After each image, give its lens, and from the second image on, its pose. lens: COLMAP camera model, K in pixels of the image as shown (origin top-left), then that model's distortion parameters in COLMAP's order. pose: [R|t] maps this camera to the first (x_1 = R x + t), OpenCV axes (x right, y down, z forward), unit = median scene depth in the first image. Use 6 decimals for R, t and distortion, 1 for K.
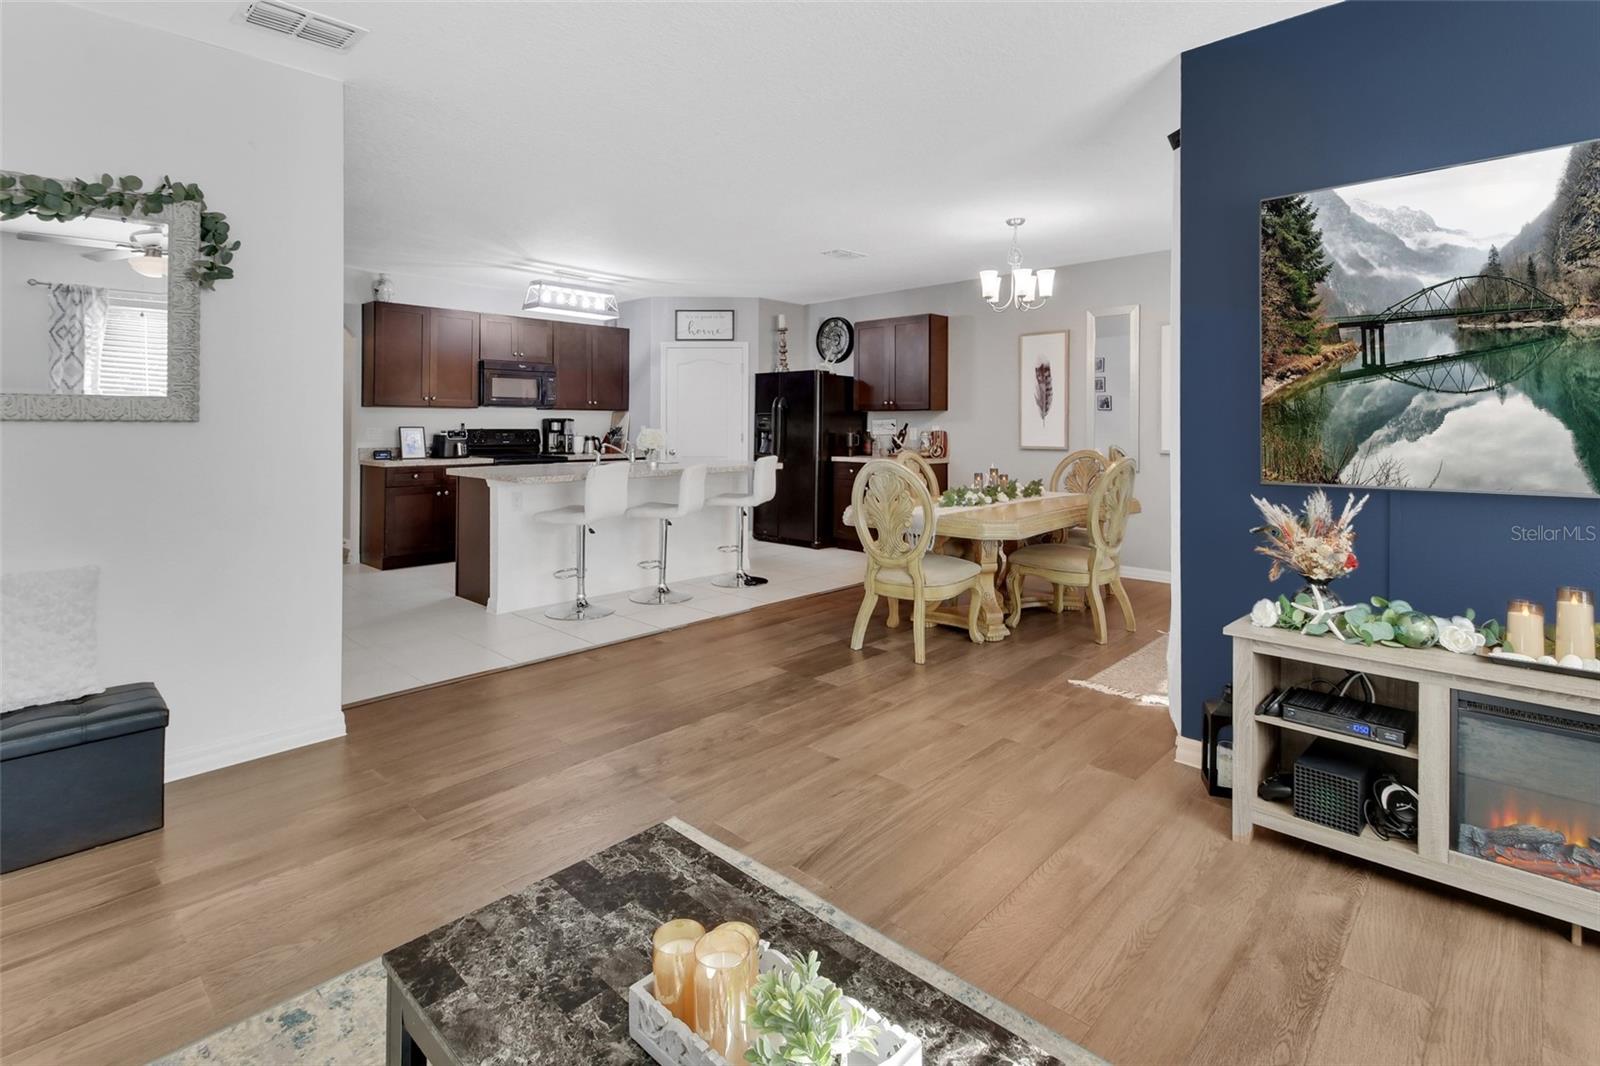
lens RADIAL K [[773.2, 0, 783.7], [0, 773.2, 416.7], [0, 0, 1]] dist [0.024109, -0.017021]
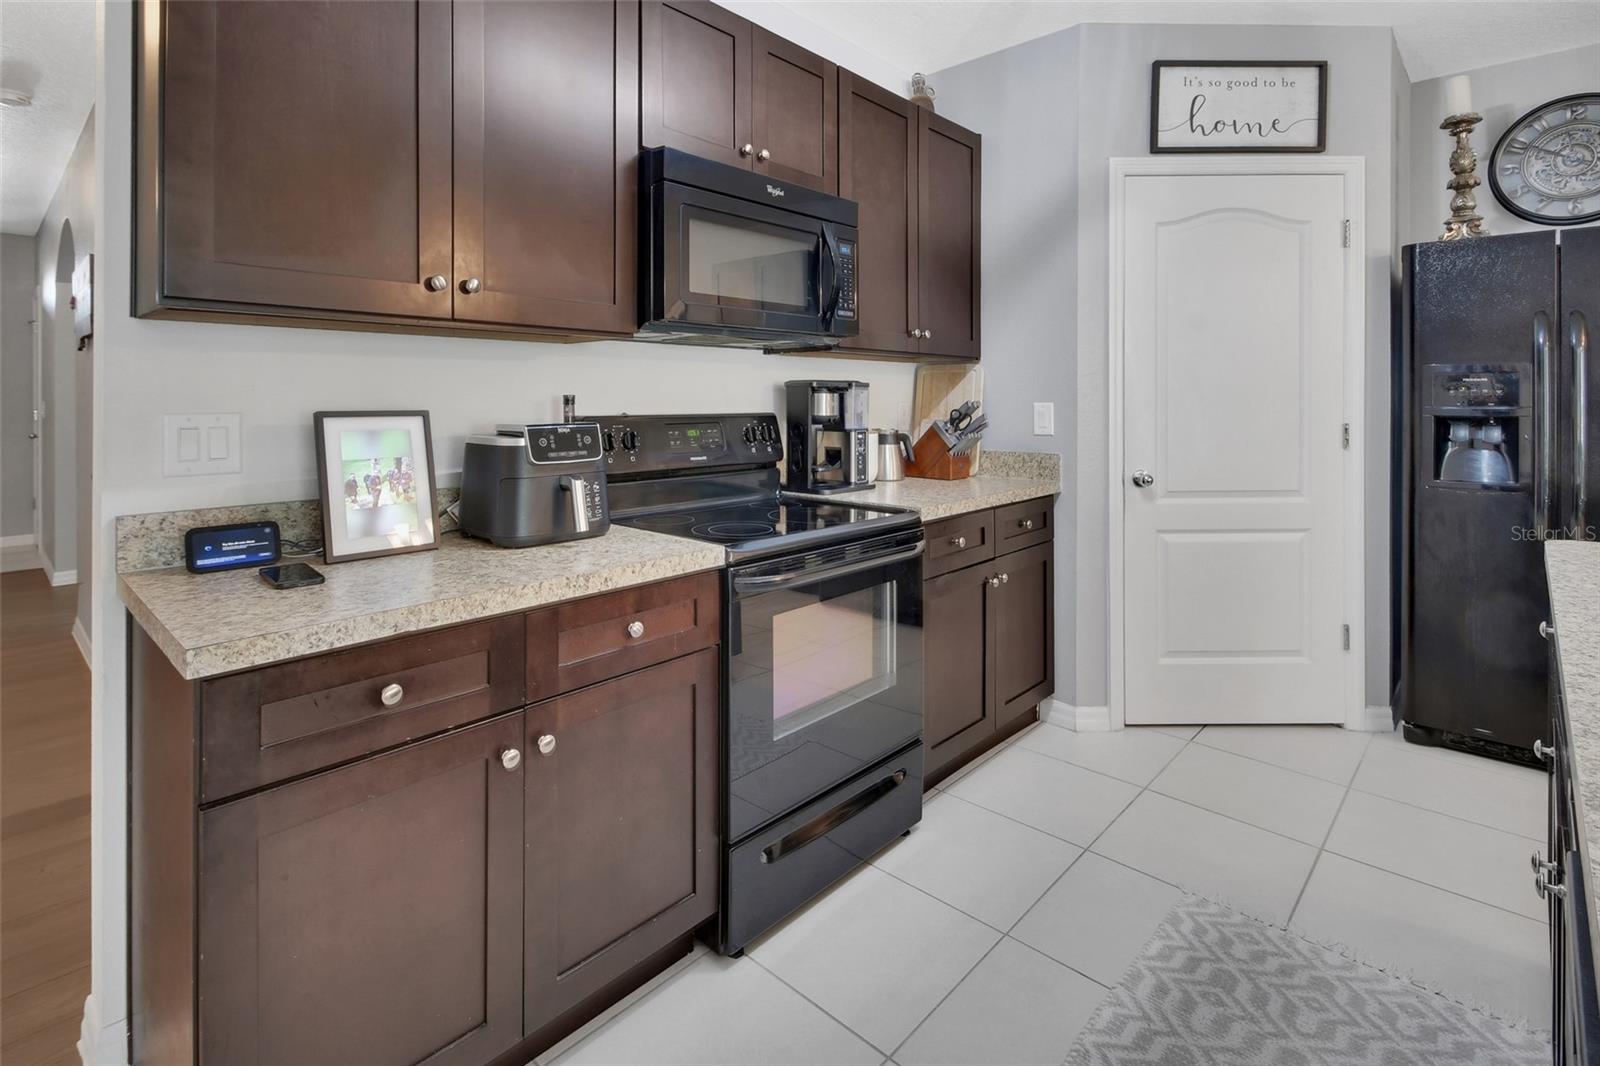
lens RADIAL K [[773.2, 0, 783.7], [0, 773.2, 416.7], [0, 0, 1]] dist [0.024109, -0.017021]
pose [[0.999957, -0.003284, 0.008722, -0.317777], [0.003002, 0.999479, 0.032145, 0.007024], [-0.008823, -0.032118, 0.999445, 0.680491]]
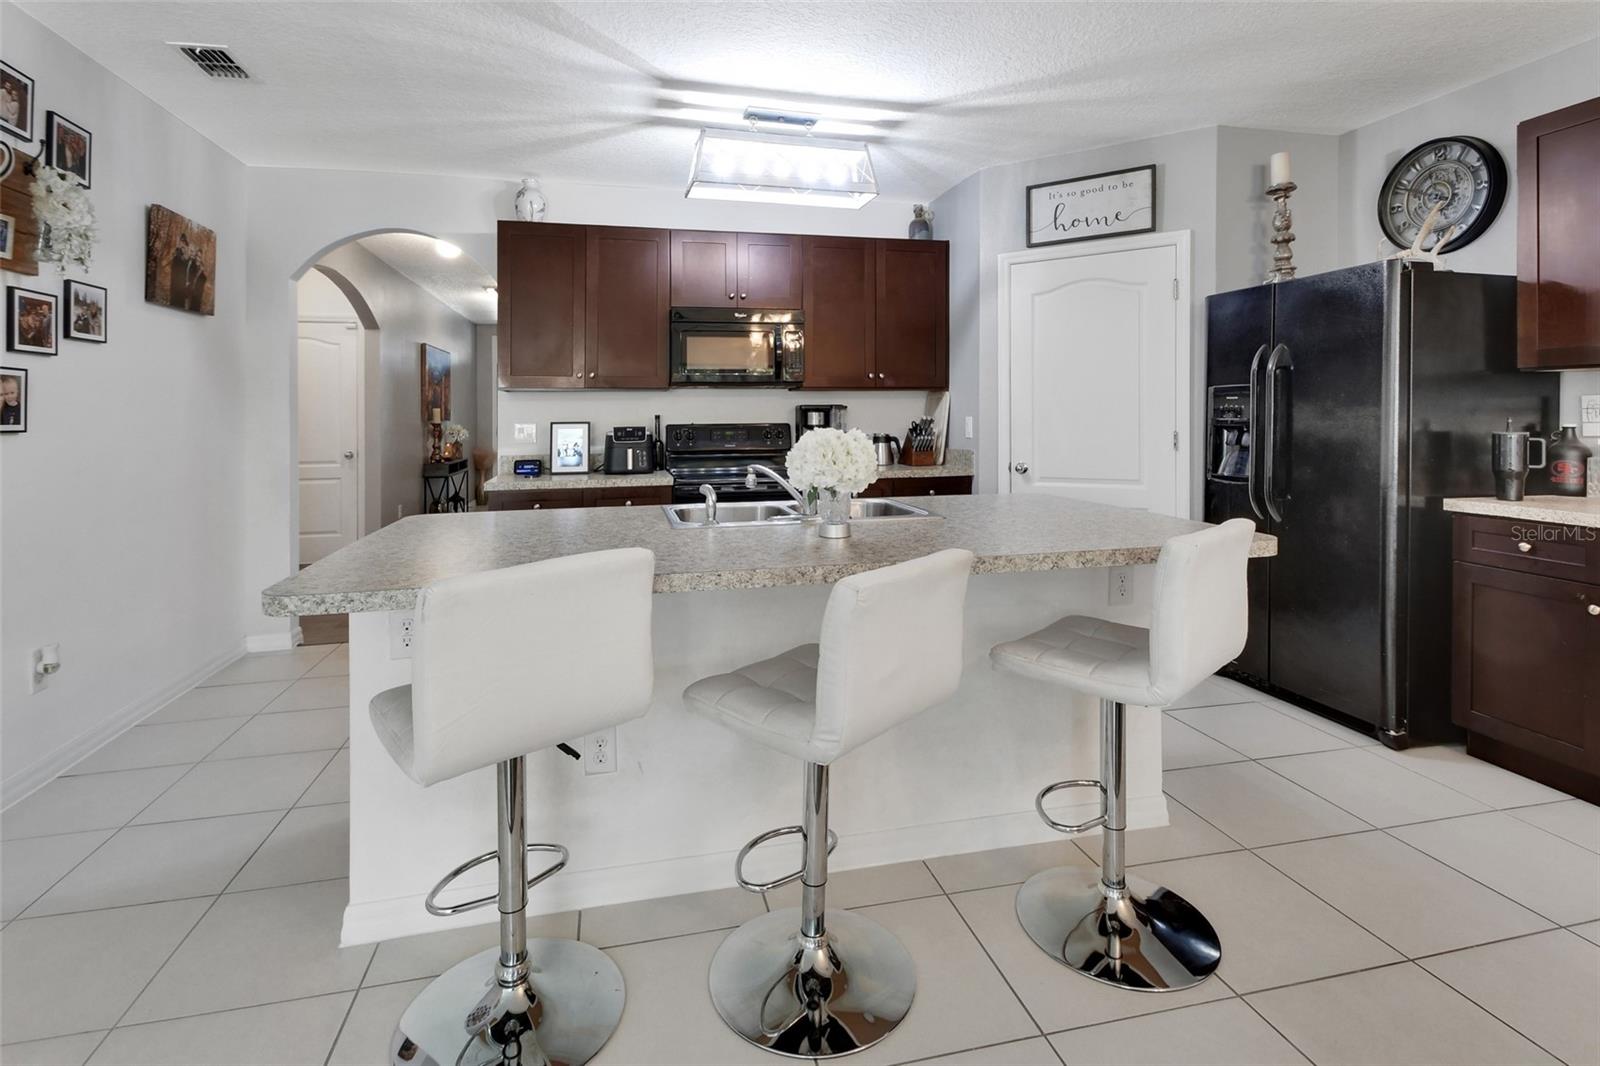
lens RADIAL K [[773.2, 0, 783.7], [0, 773.2, 416.7], [0, 0, 1]] dist [0.024109, -0.017021]
pose [[0.835842, -0.008545, -0.548903, 0.004278], [0.016551, 0.999817, 0.009638, 0.004960], [0.548720, -0.017141, 0.835830, 0.507139]]
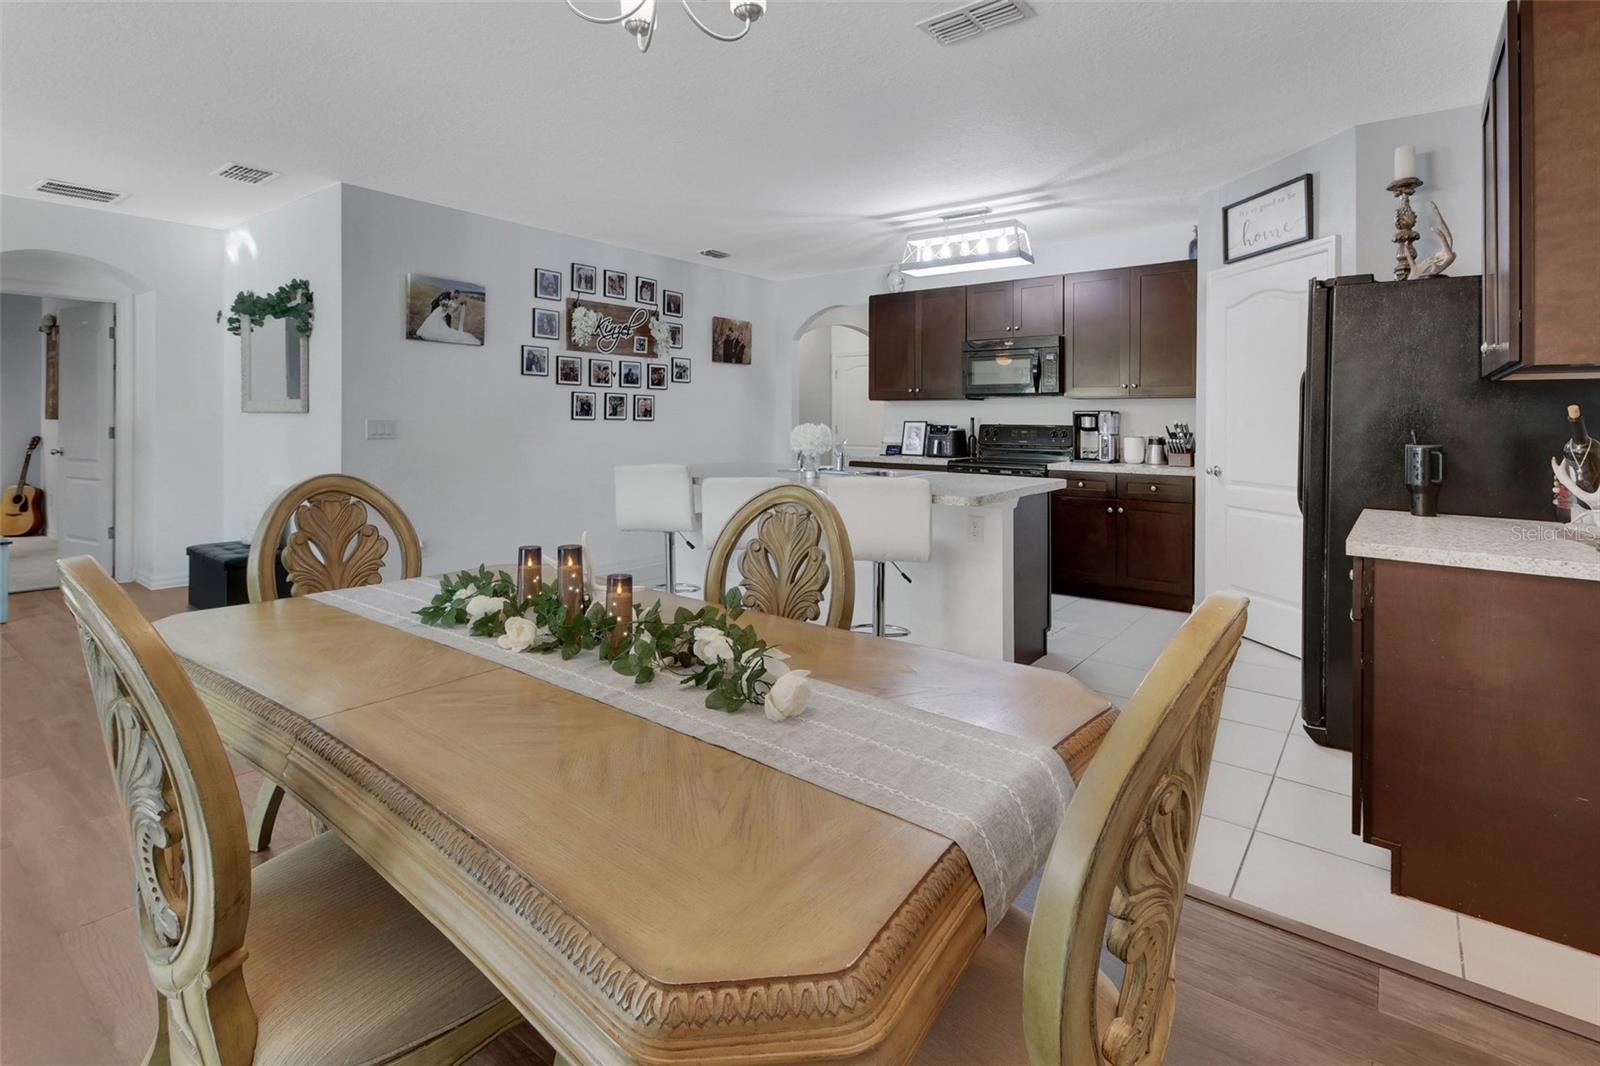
lens RADIAL K [[773.2, 0, 783.7], [0, 773.2, 416.7], [0, 0, 1]] dist [0.024109, -0.017021]
pose [[0.083746, -0.003117, -0.996482, 0.386957], [0.004138, 0.999988, -0.002781, 0.008267], [0.996479, -0.003890, 0.083757, 0.673070]]
